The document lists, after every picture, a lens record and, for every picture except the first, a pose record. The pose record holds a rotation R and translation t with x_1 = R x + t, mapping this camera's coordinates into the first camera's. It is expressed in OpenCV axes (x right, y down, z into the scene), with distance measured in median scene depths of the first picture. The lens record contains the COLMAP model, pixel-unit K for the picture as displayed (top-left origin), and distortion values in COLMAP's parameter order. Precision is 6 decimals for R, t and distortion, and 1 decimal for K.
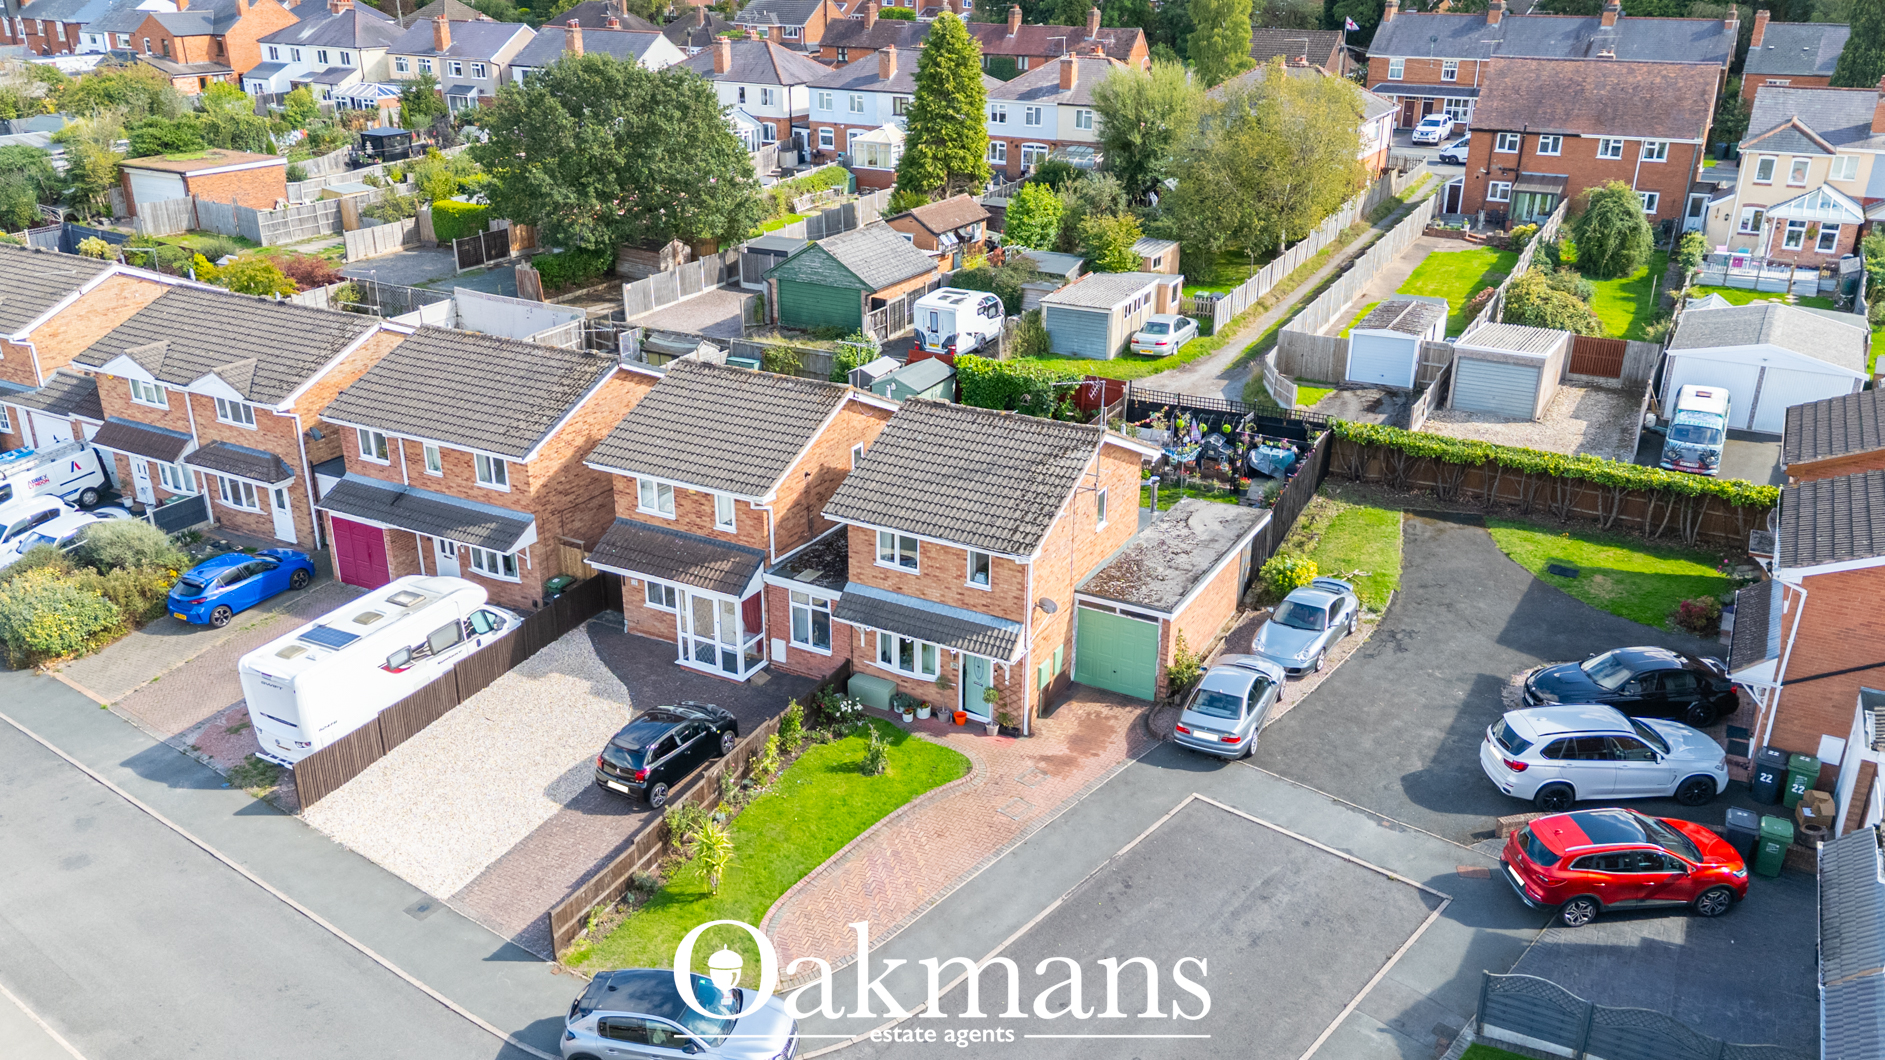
lens RADIAL K [[1470.8, 0, 942.5], [0, 1470.8, 530.0], [0, 0, 1]] dist [0.149749, -0.192844]
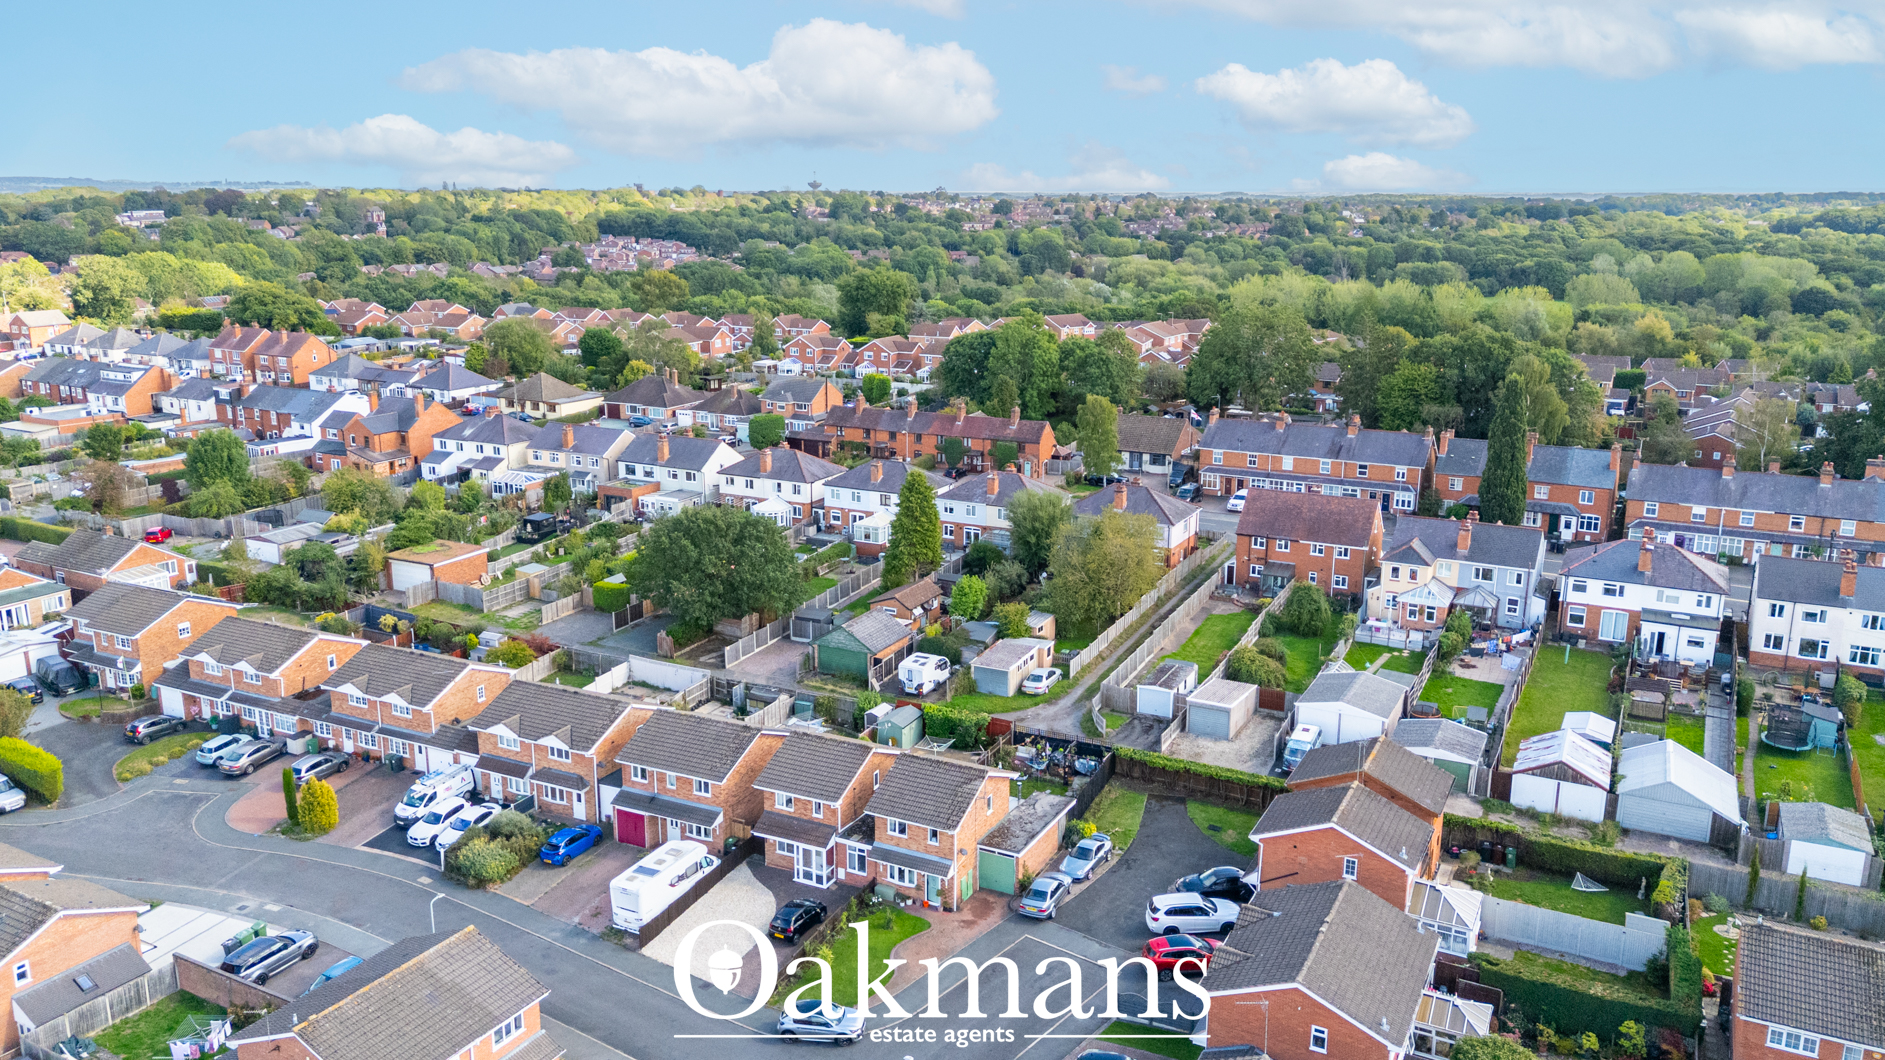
lens RADIAL K [[1470.8, 0, 942.5], [0, 1470.8, 530.0], [0, 0, 1]] dist [0.149749, -0.192844]
pose [[0.999715, -0.009859, 0.021755, -0.005228], [0.012691, 0.990879, -0.134157, -0.114964], [-0.020234, 0.134395, 0.990721, -1.136931]]
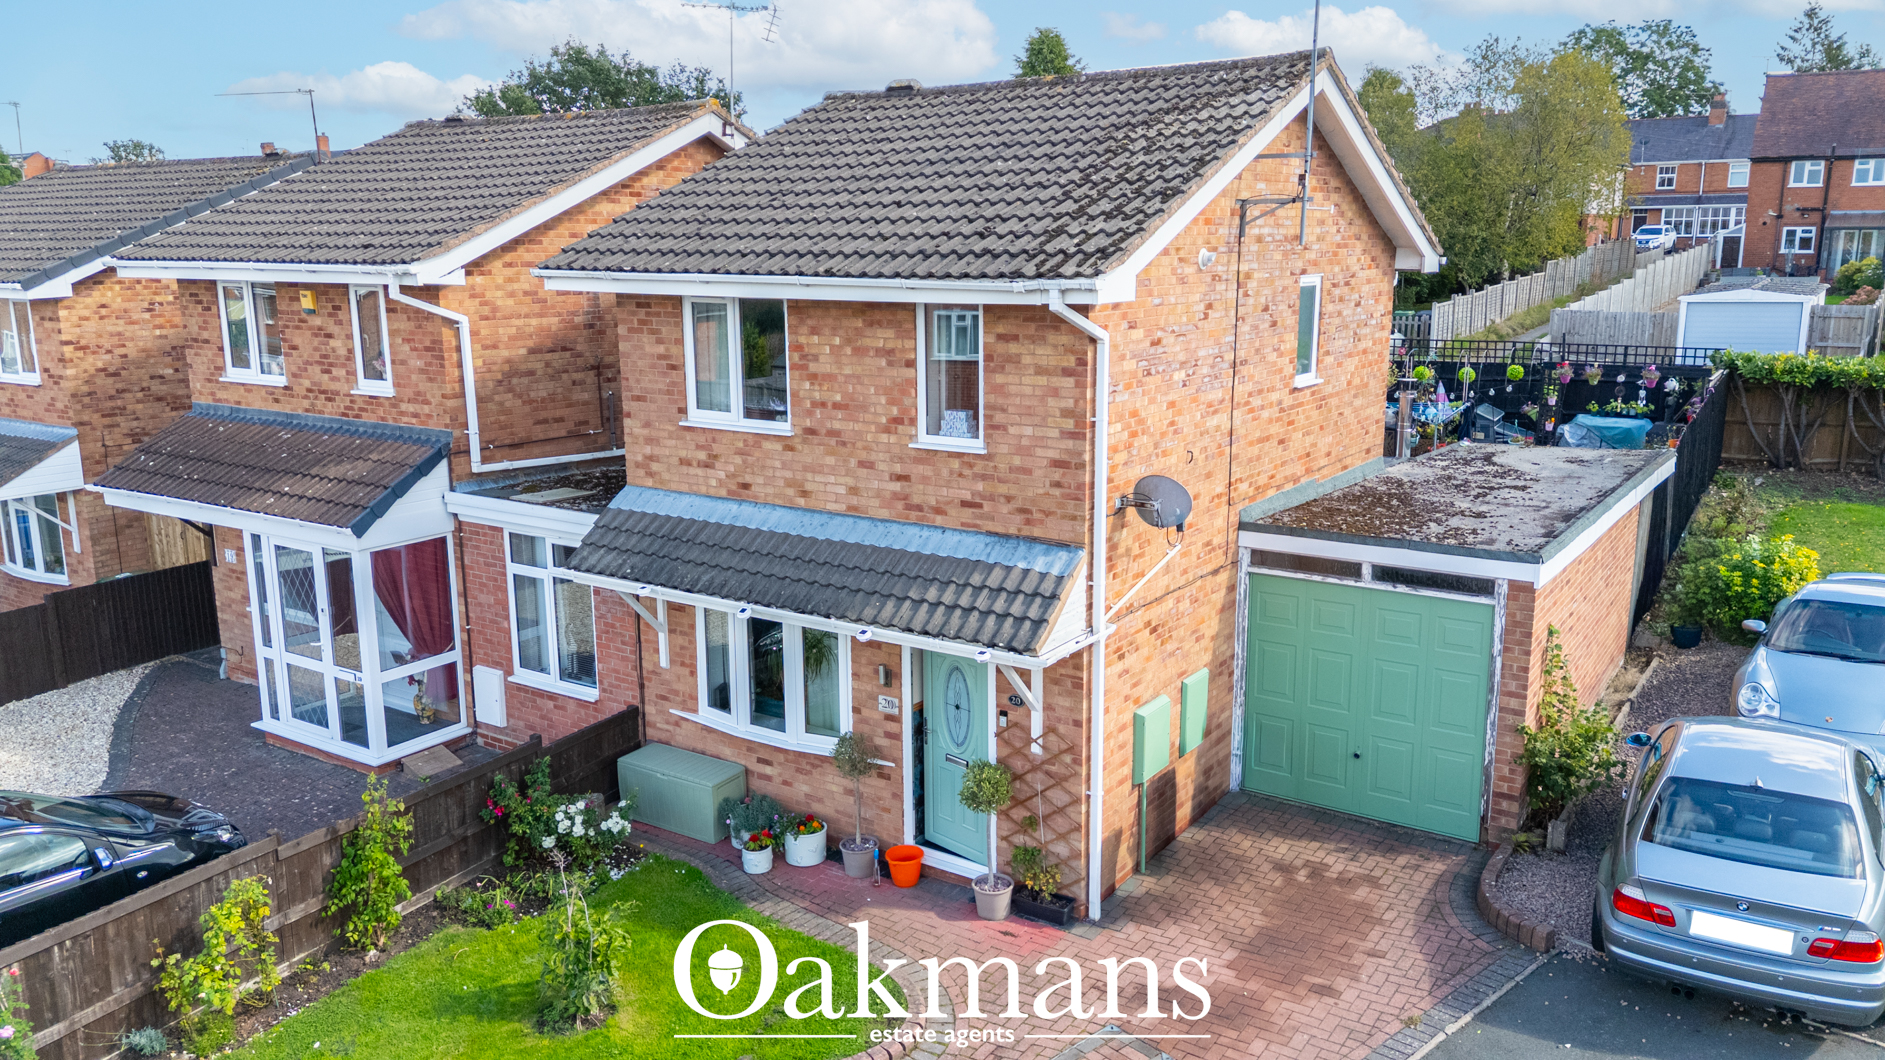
lens RADIAL K [[1401.1, 0, 942.5], [0, 1401.1, 530.0], [0, 0, 1]] dist [0.063189, -0.043706]
pose [[0.995146, 0.007655, -0.098110, 0.045548], [-0.025064, 0.983808, -0.177465, 0.095443], [0.095163, 0.179062, 0.979224, 0.586558]]
